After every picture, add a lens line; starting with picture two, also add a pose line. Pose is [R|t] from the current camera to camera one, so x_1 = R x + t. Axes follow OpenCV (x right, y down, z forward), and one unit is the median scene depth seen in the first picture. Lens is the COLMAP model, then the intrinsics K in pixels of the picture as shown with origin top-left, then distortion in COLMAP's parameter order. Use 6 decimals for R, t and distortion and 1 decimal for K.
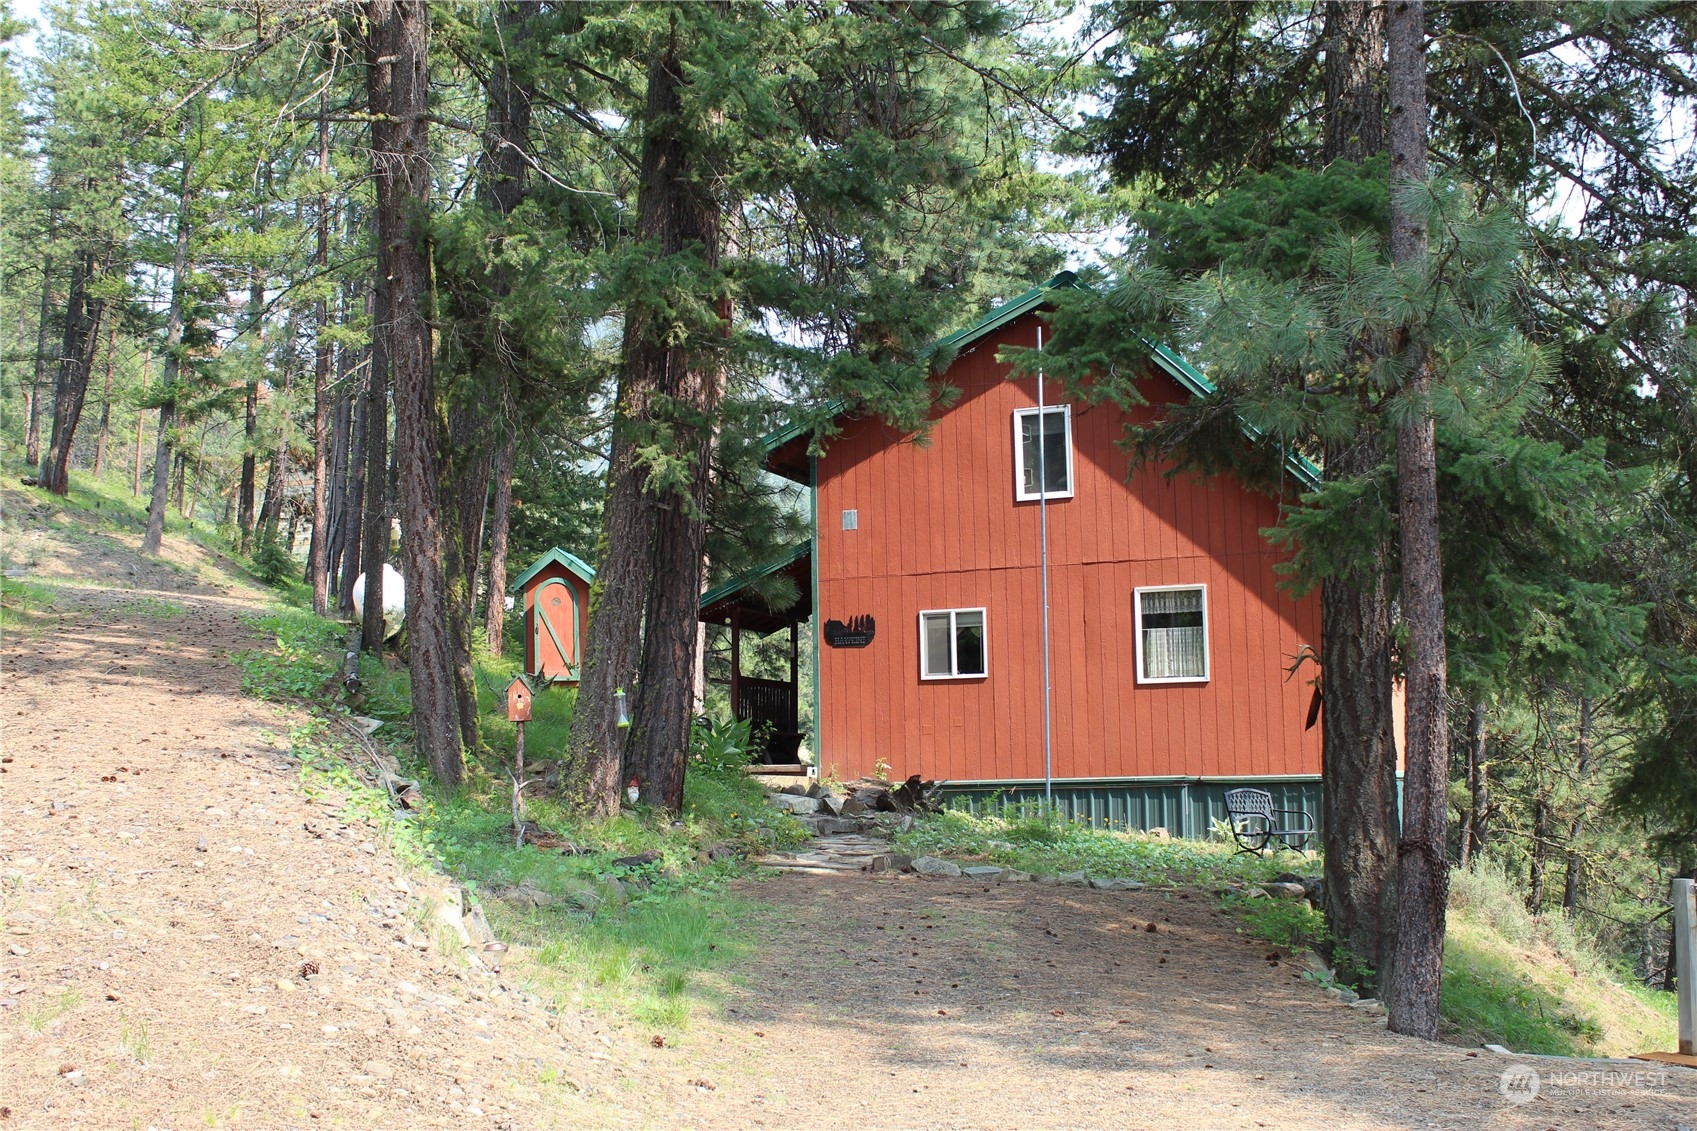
lens RADIAL K [[1877.3, 0, 848.5], [0, 1877.3, 565.5], [0, 0, 1]] dist [-0.112281, 0.198516]
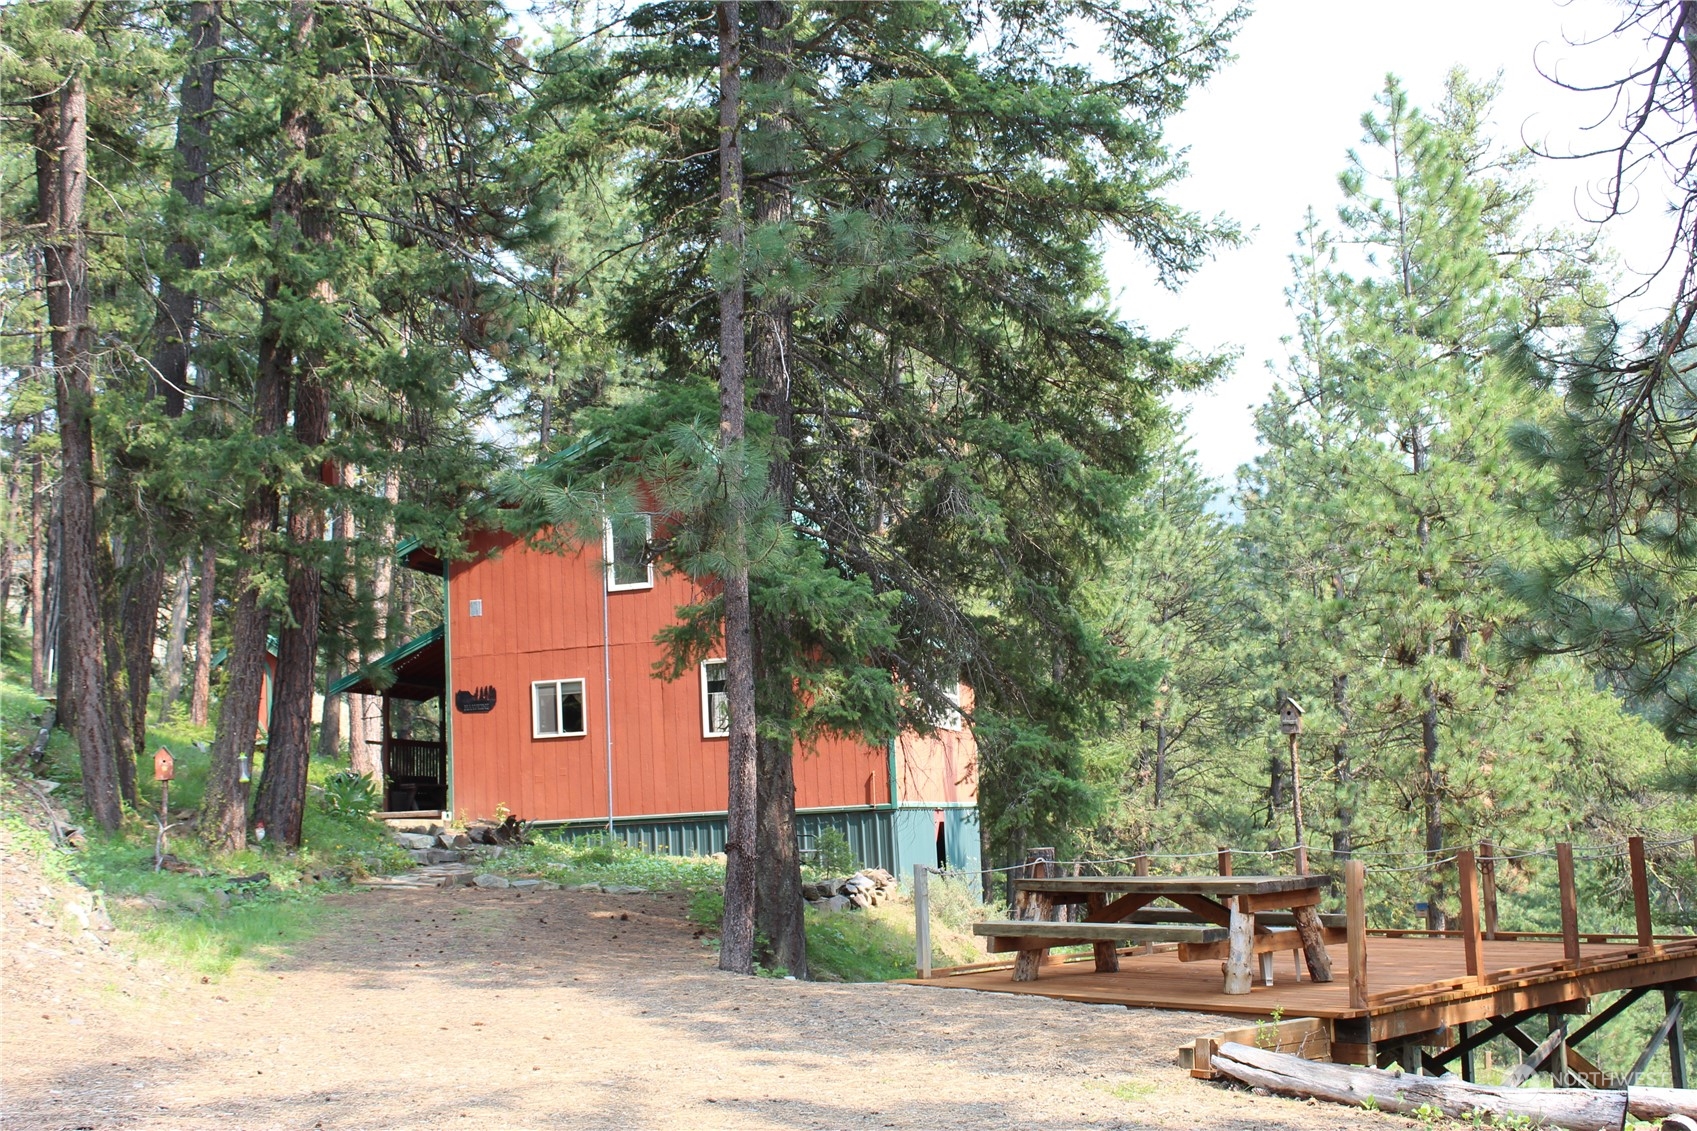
lens RADIAL K [[1877.3, 0, 848.5], [0, 1877.3, 565.5], [0, 0, 1]] dist [-0.112281, 0.198516]
pose [[0.992510, -0.016003, 0.121112, 0.140300], [0.019158, 0.999506, -0.024931, -0.025292], [-0.120653, 0.027065, 0.992326, -0.348663]]
